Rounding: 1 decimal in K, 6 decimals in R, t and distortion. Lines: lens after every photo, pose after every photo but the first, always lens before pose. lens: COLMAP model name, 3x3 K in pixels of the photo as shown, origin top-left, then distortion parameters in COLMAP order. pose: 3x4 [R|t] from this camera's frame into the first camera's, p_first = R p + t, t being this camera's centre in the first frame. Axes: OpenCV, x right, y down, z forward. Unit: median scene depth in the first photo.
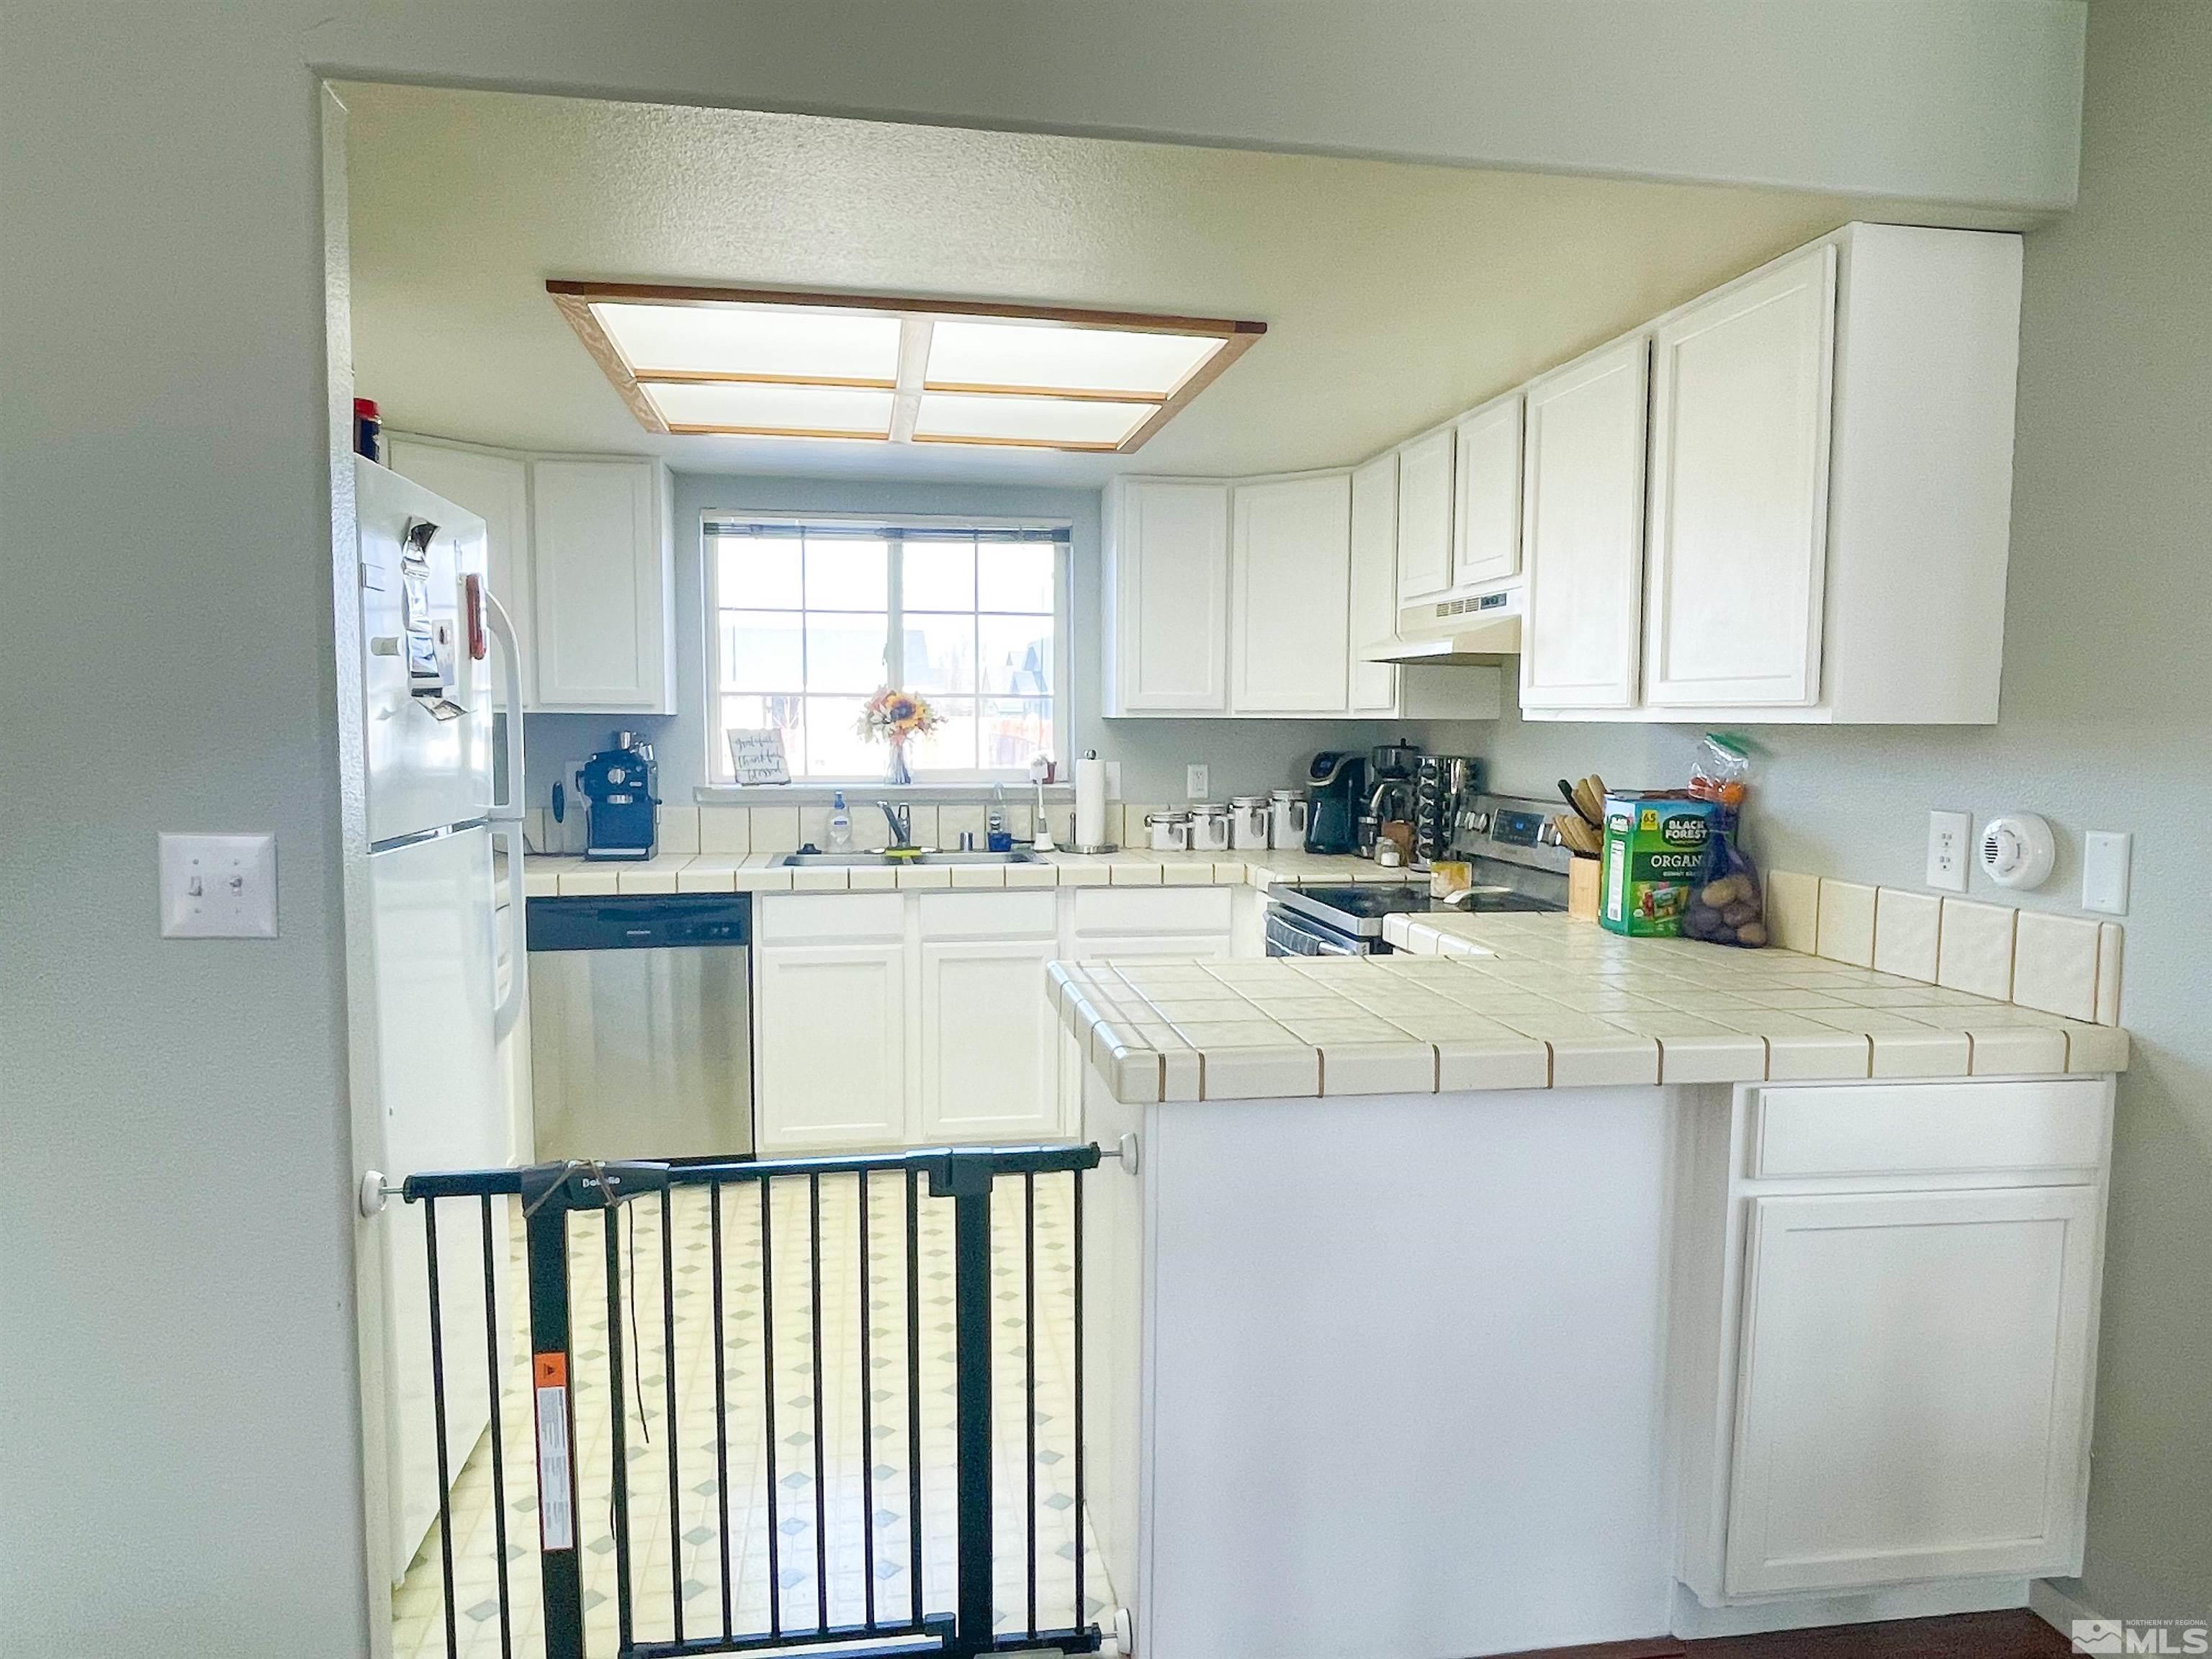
lens RADIAL K [[1447.6, 0, 1119.3], [0, 1447.6, 838.7], [0, 0, 1]] dist [0.010906, -0.022753]
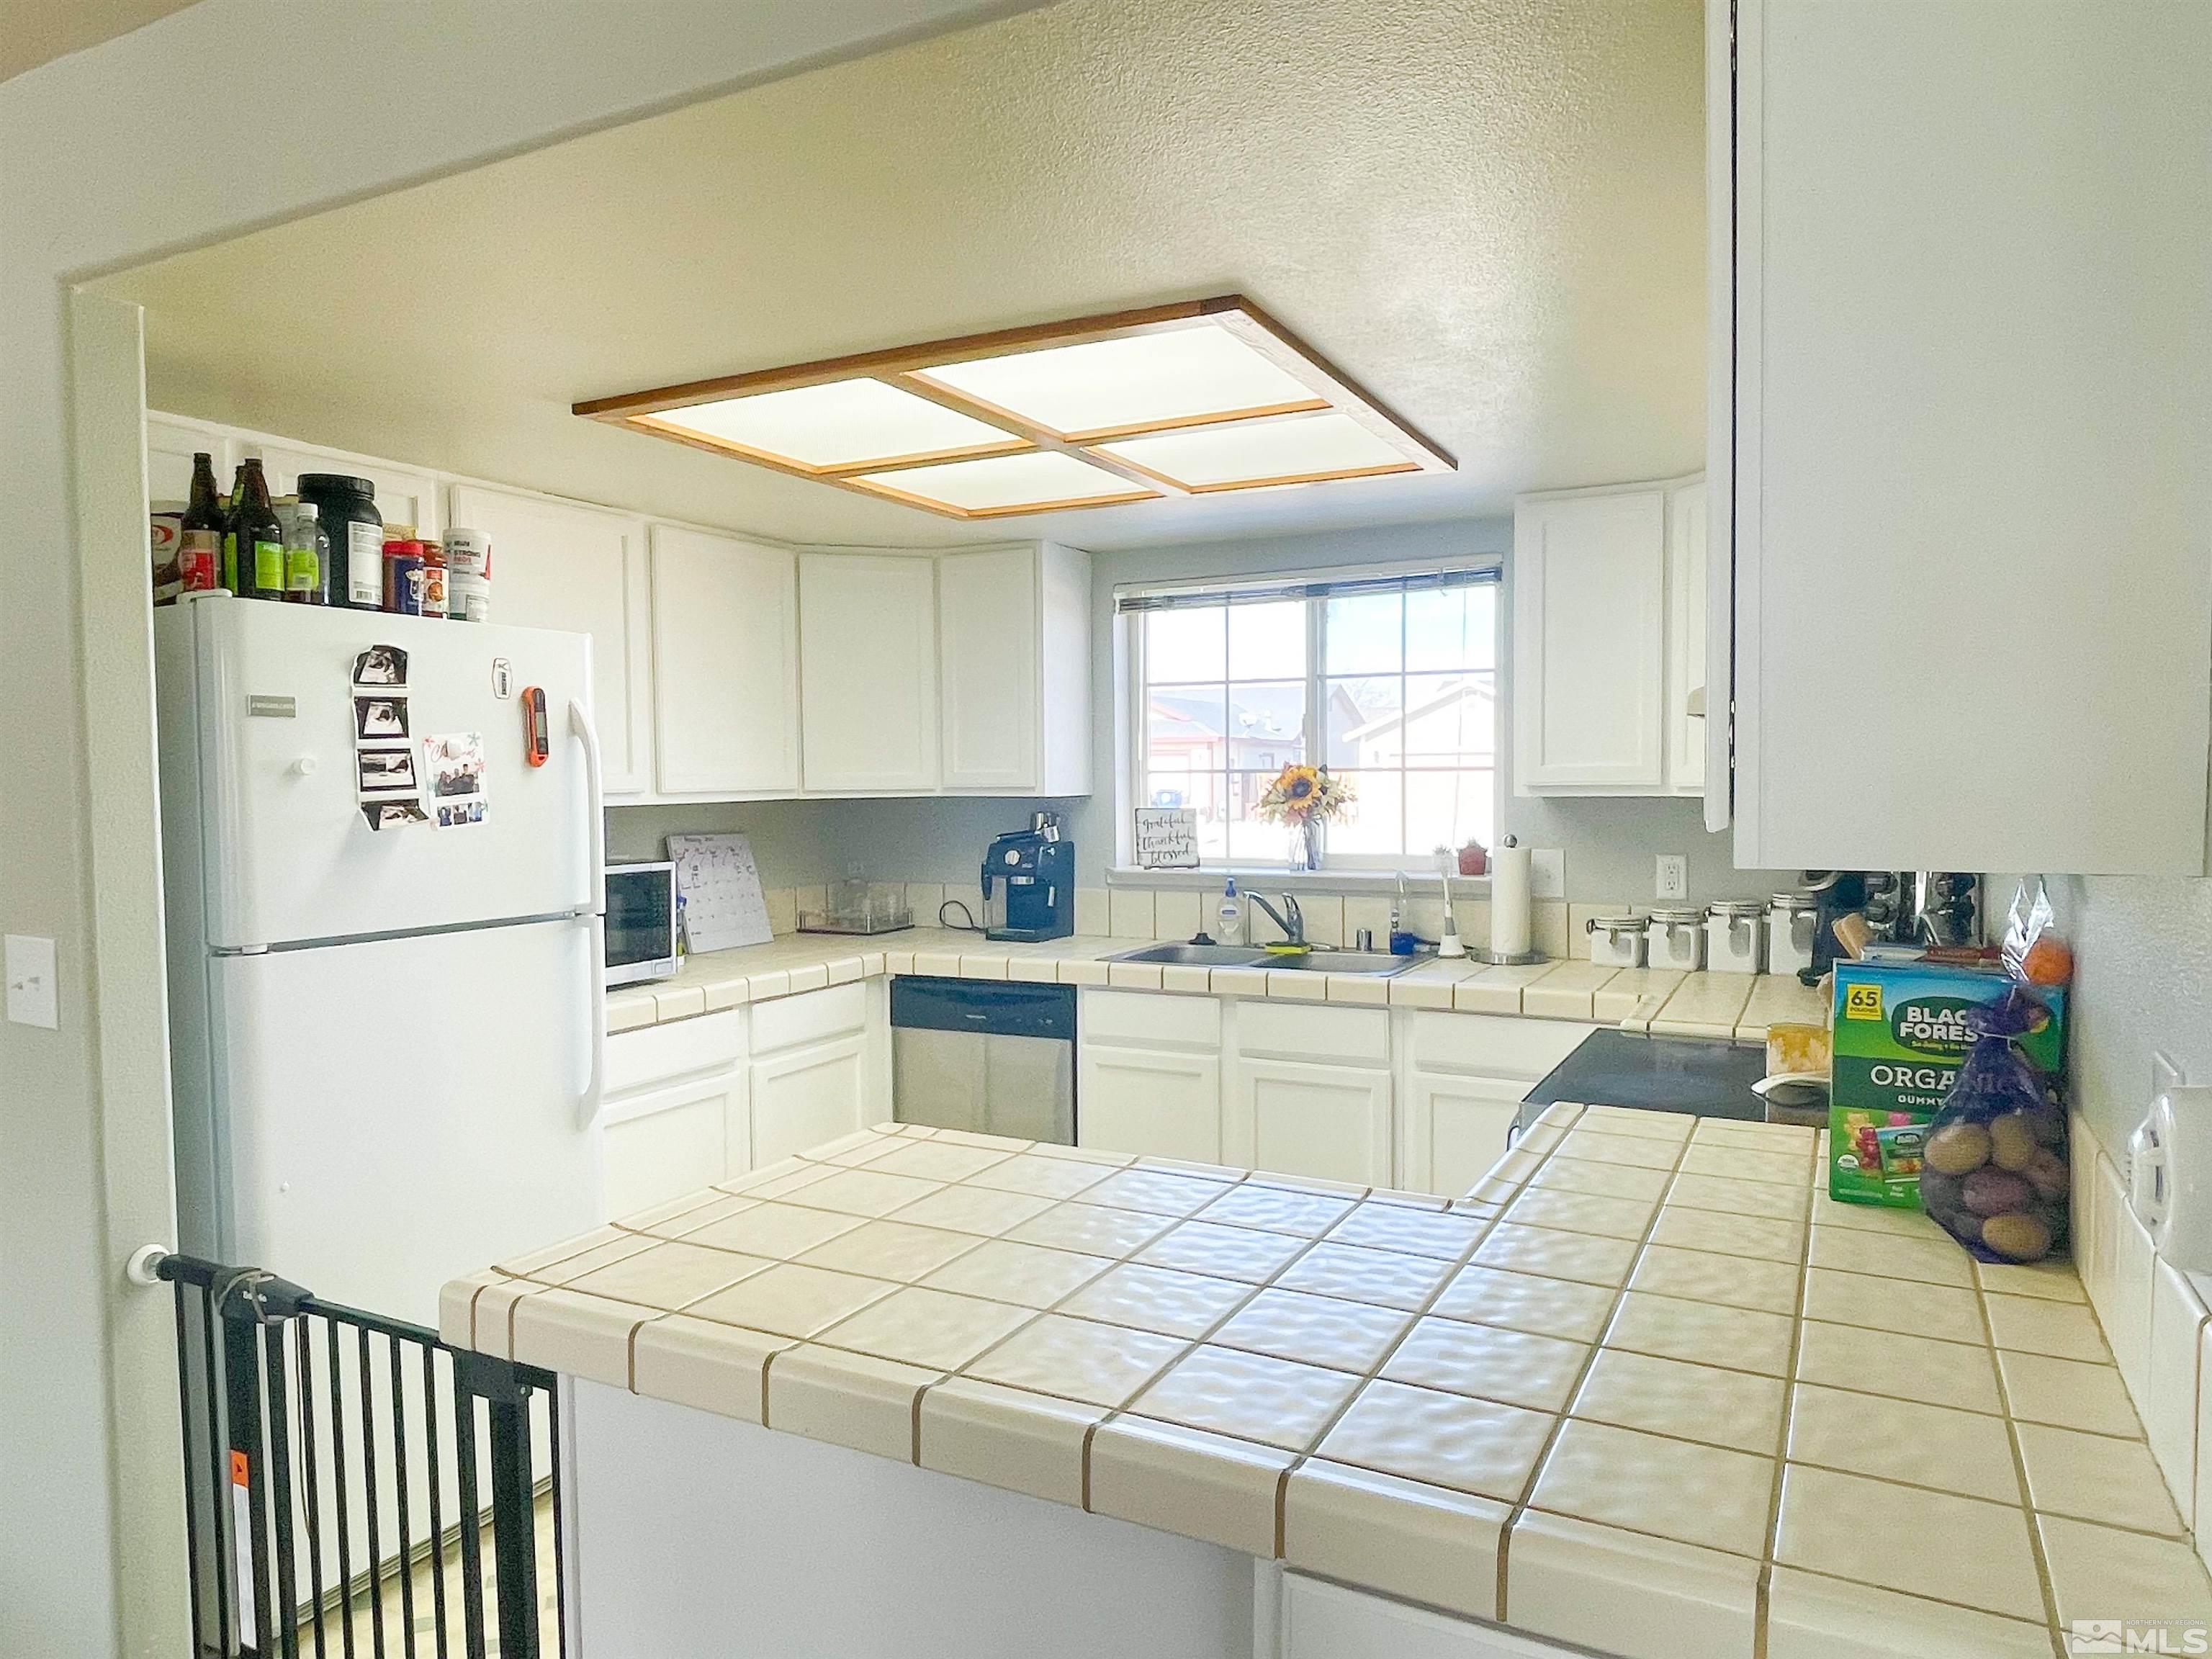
lens RADIAL K [[1447.6, 0, 1113.5], [0, 1447.6, 846.9], [0, 0, 1]] dist [0.010906, -0.022753]
pose [[0.794484, 0.018900, -0.606991, 0.344594], [-0.036210, 0.999212, -0.016282, -0.039425], [0.606205, 0.034914, 0.794542, 0.257859]]
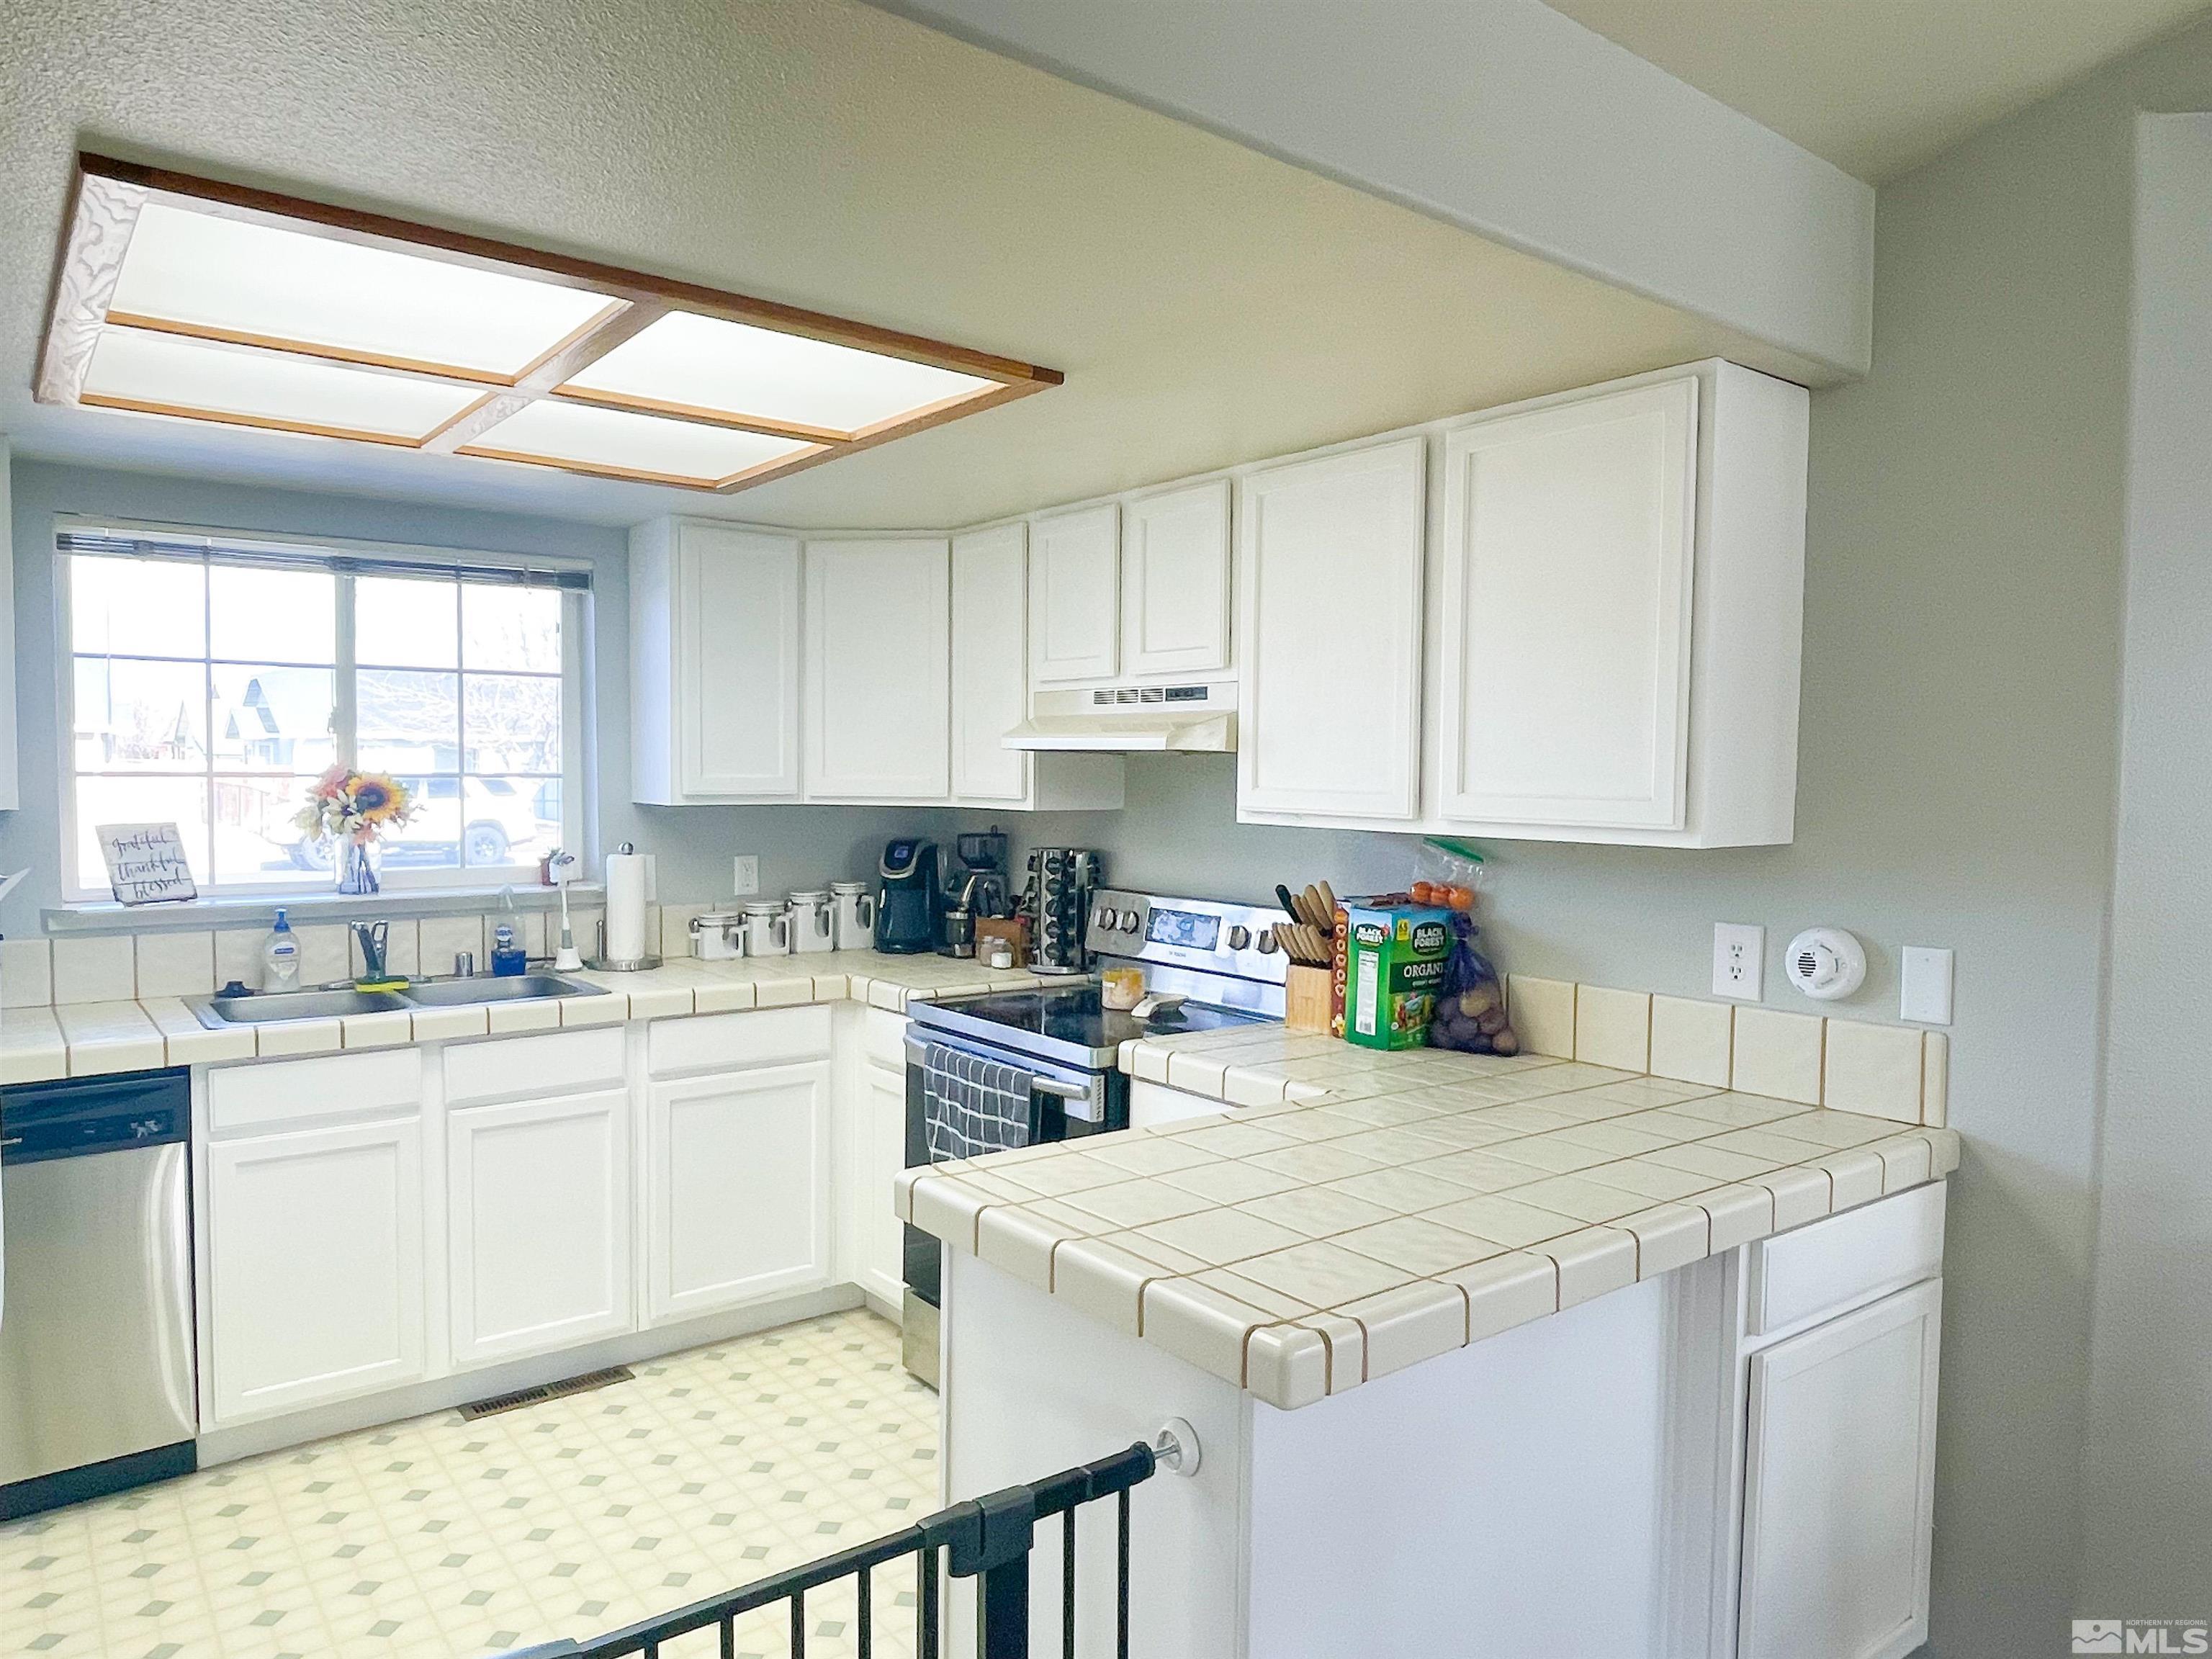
lens RADIAL K [[1447.6, 0, 1126.3], [0, 1447.6, 835.6], [0, 0, 1]] dist [0.010906, -0.022753]
pose [[0.881075, -0.018835, 0.472601, -0.184691], [0.033800, 0.999159, -0.023194, -0.043194], [-0.471767, 0.036410, 0.880971, 0.165017]]
